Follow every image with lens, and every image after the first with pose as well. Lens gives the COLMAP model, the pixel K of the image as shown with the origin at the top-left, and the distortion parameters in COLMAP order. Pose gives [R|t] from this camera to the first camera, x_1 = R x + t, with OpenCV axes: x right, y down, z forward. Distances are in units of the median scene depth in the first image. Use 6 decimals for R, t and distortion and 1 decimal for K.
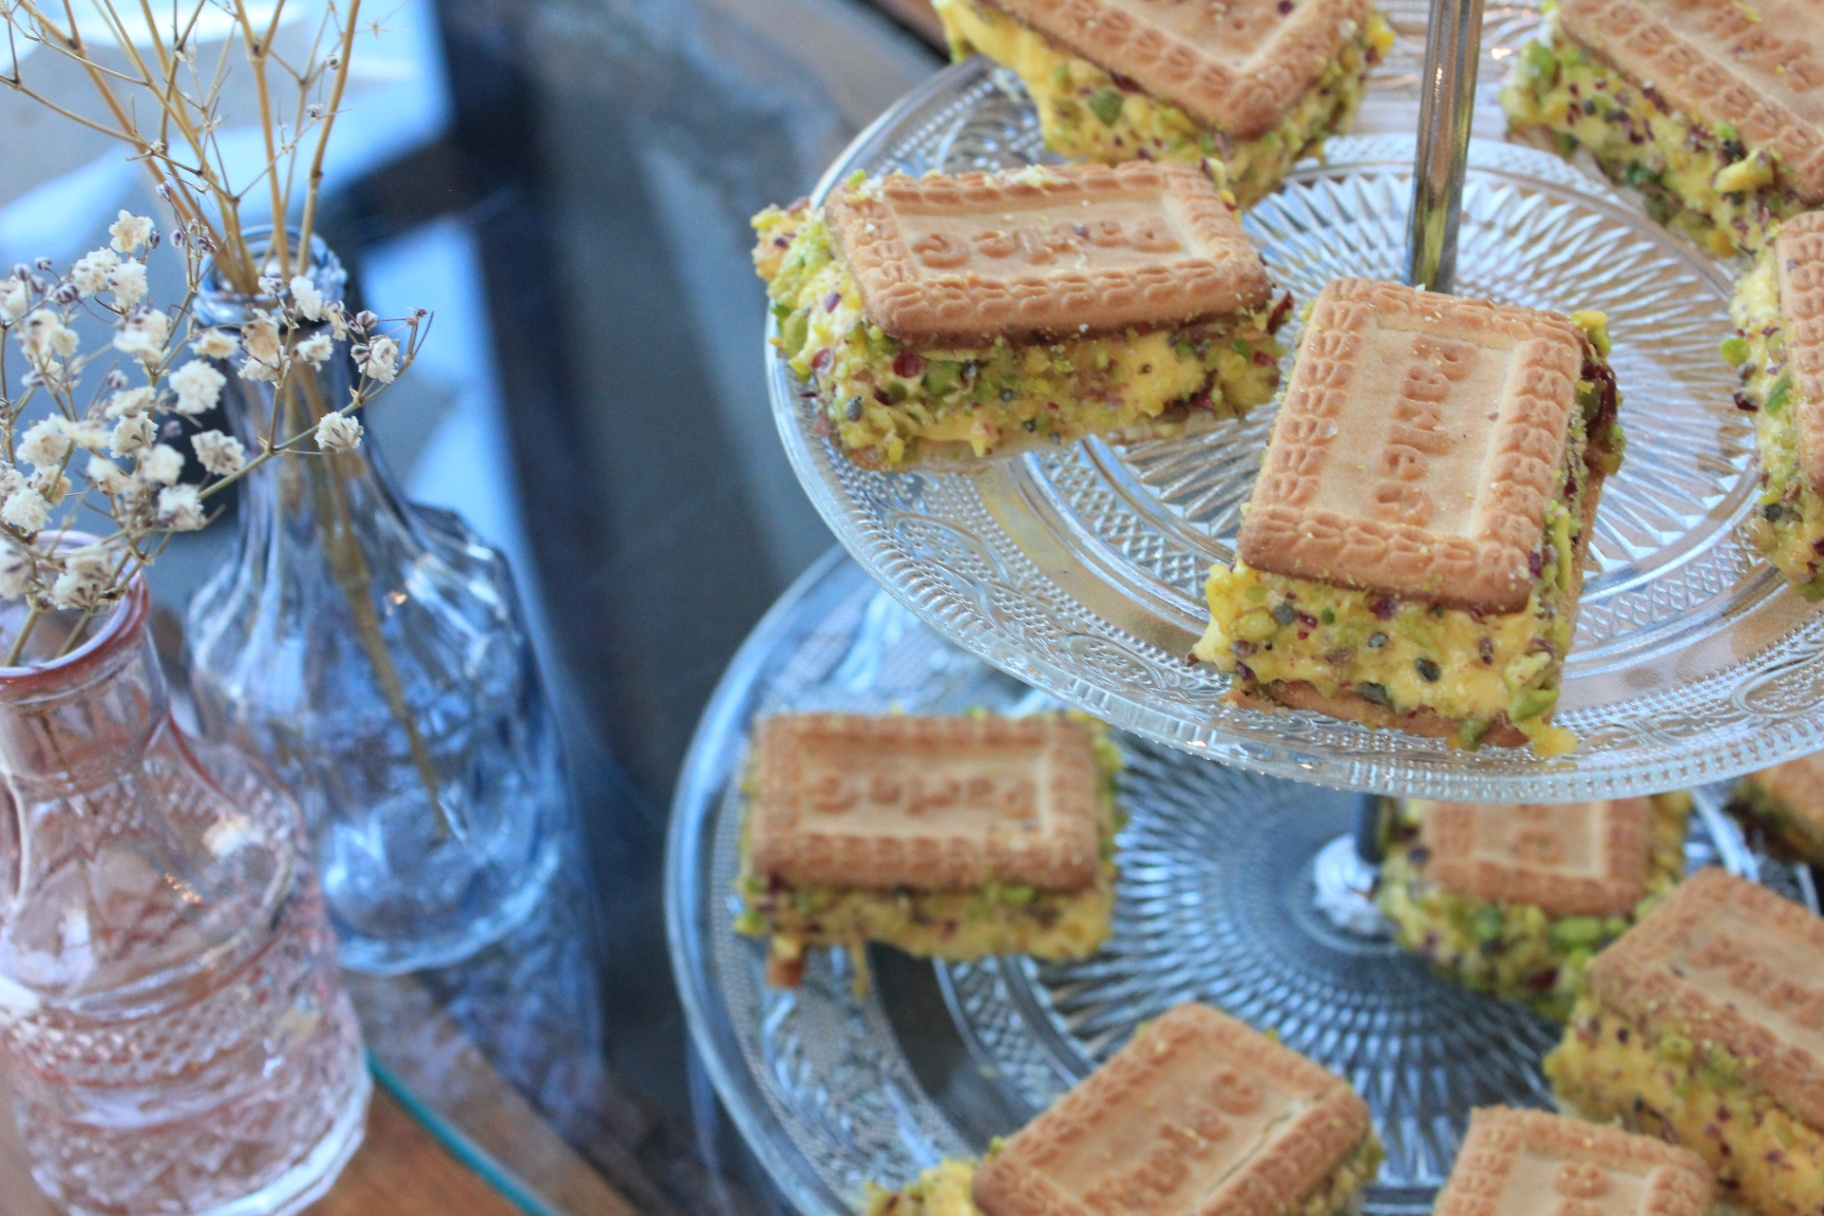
lens RADIAL K [[2868.2, 0, 909.9], [0, 2868.2, 607.5], [0, 0, 1]] dist [0.000457, 0.000000]
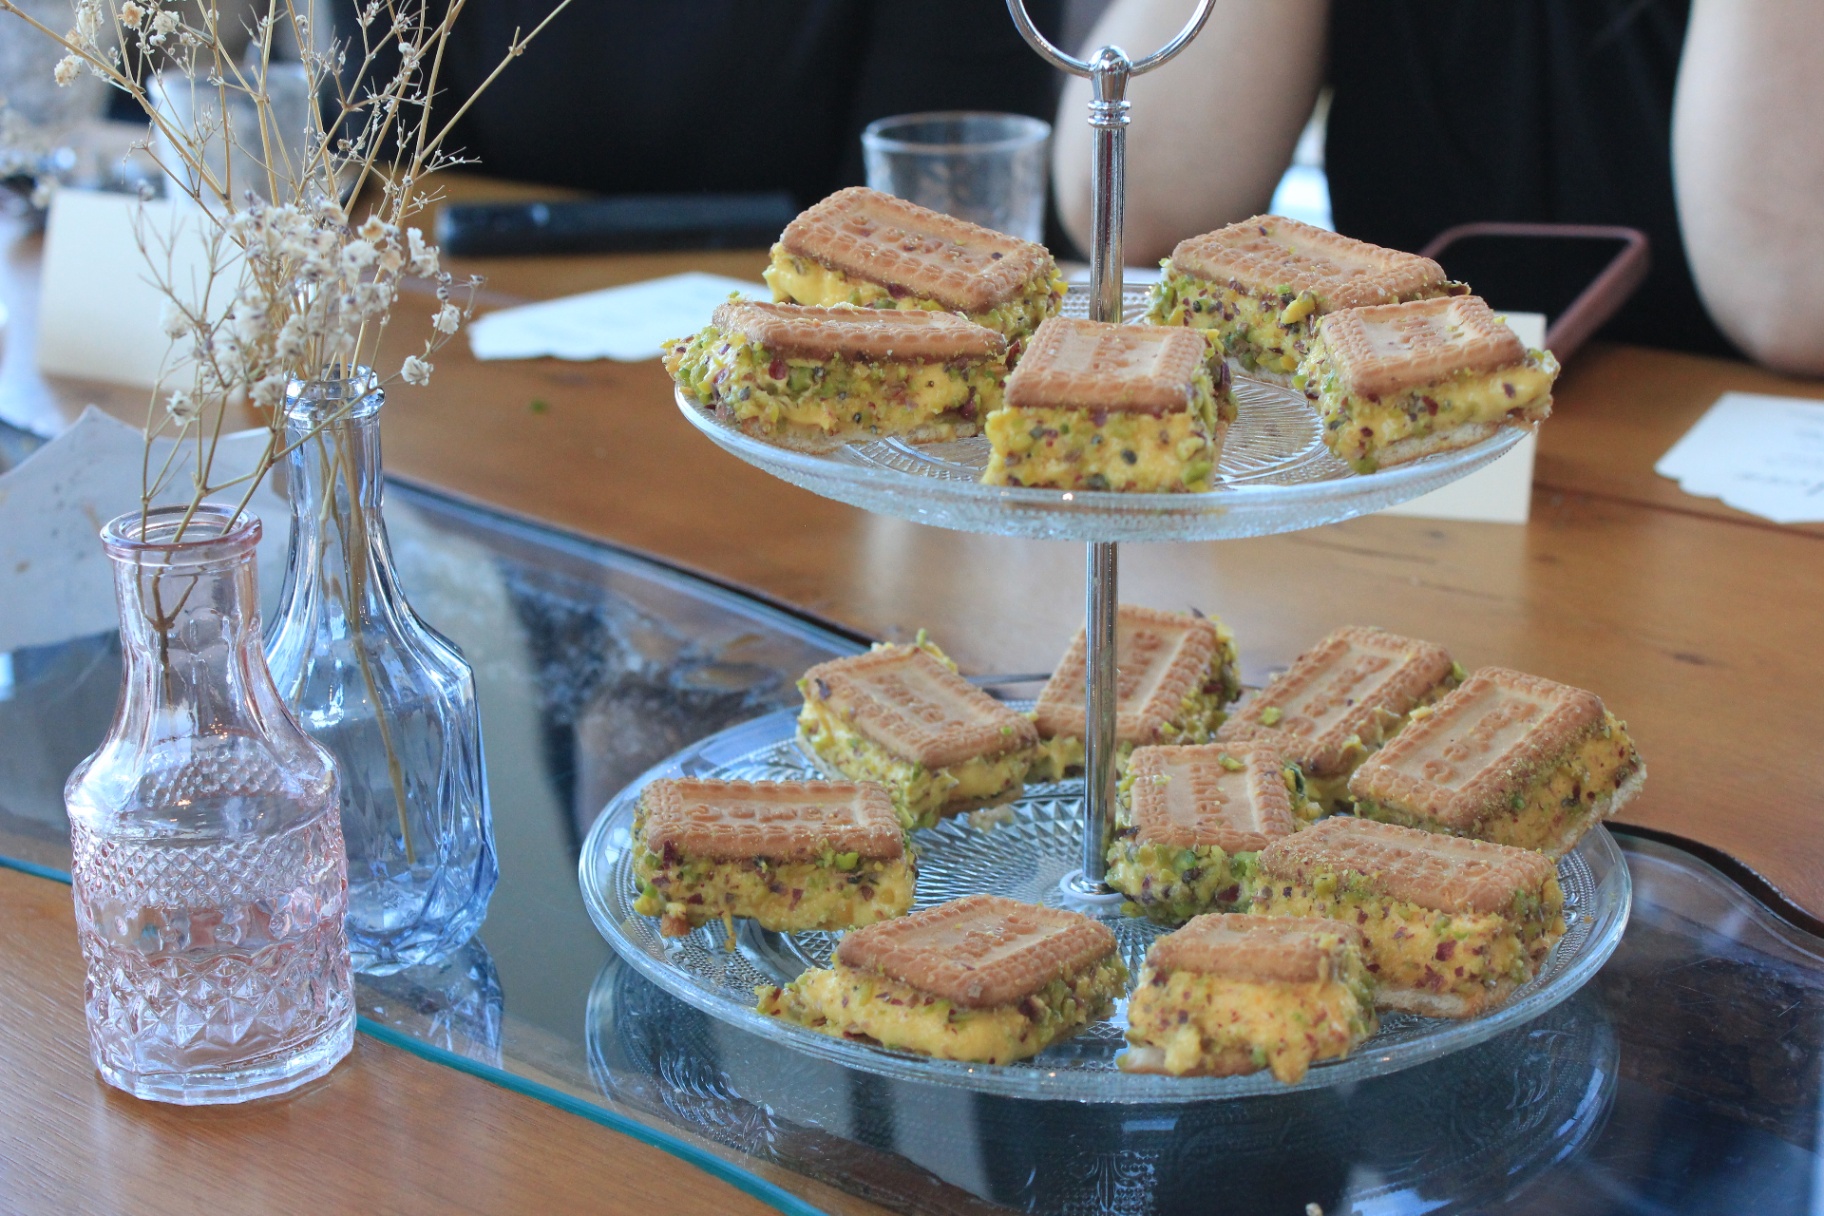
lens RADIAL K [[2868.2, 0, 913.1], [0, 2868.2, 608.3], [0, 0, 1]] dist [0.000457, 0.000000]
pose [[0.991402, -0.007816, 0.130620, -0.129197], [0.060959, 0.910865, -0.408177, 0.655384], [-0.115787, 0.412630, 0.903510, -0.340401]]
